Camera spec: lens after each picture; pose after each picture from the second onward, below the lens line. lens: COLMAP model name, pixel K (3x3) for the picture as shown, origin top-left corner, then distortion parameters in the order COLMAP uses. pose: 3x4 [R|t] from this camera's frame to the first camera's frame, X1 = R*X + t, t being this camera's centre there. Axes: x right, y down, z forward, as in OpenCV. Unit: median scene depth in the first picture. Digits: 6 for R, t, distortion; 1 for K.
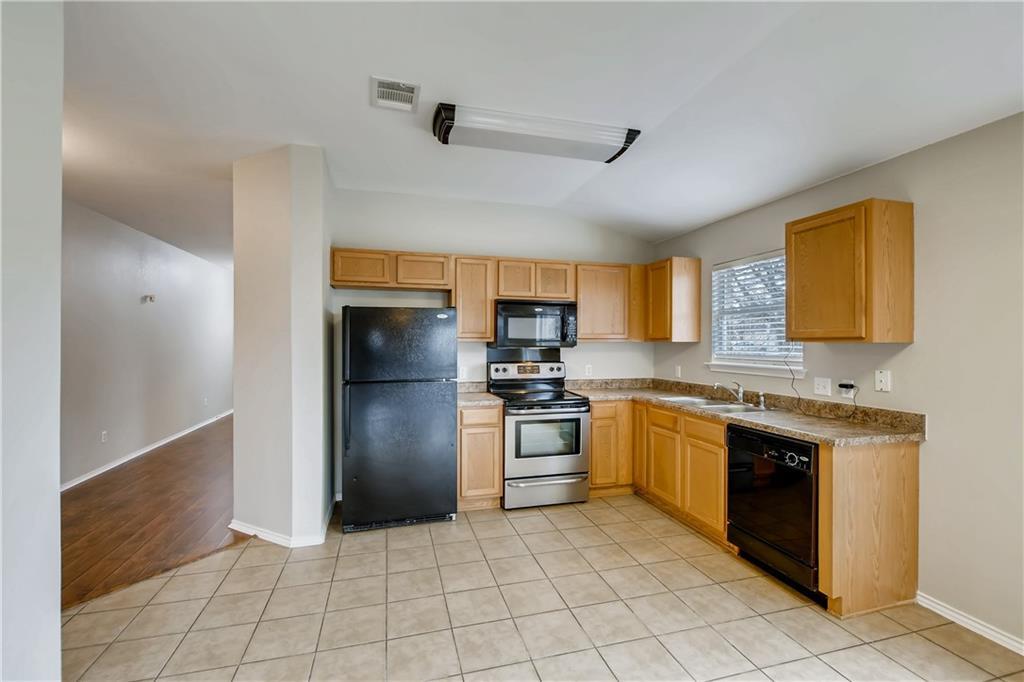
lens RADIAL K [[455.9, 0, 514.9], [0, 455.9, 341.4], [0, 0, 1]] dist [0.010753, 0.000192]
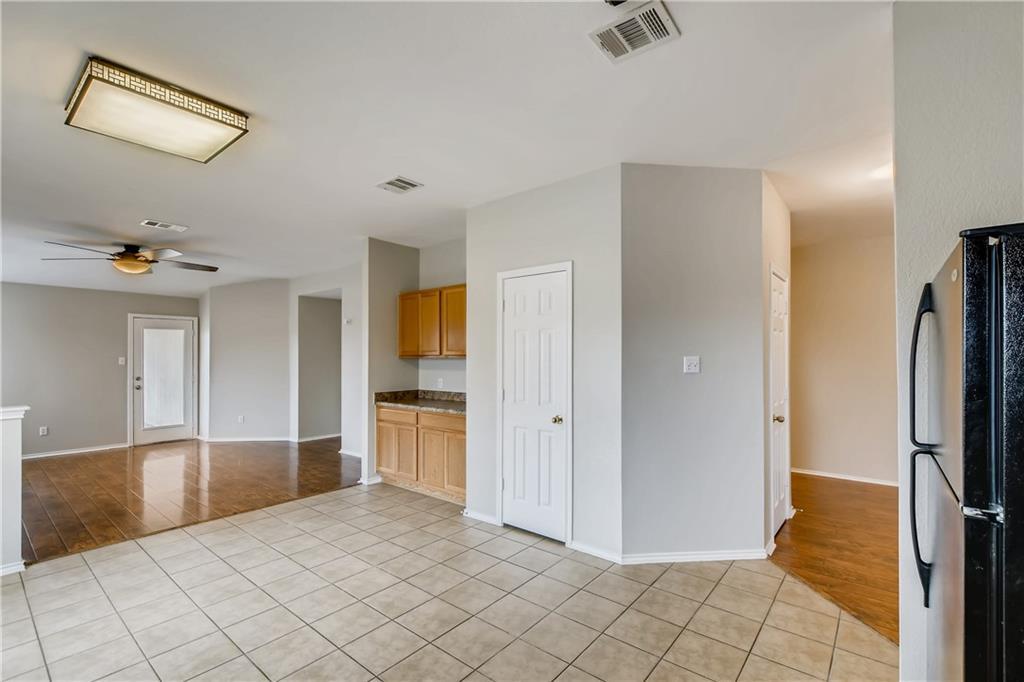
lens RADIAL K [[455.9, 0, 505.7], [0, 455.9, 351.1], [0, 0, 1]] dist [0.010753, 0.000192]
pose [[-0.822282, -0.003413, -0.569070, 0.364378], [0.001390, 0.999967, -0.008006, -0.012235], [0.569079, -0.007374, -0.822250, 1.595258]]
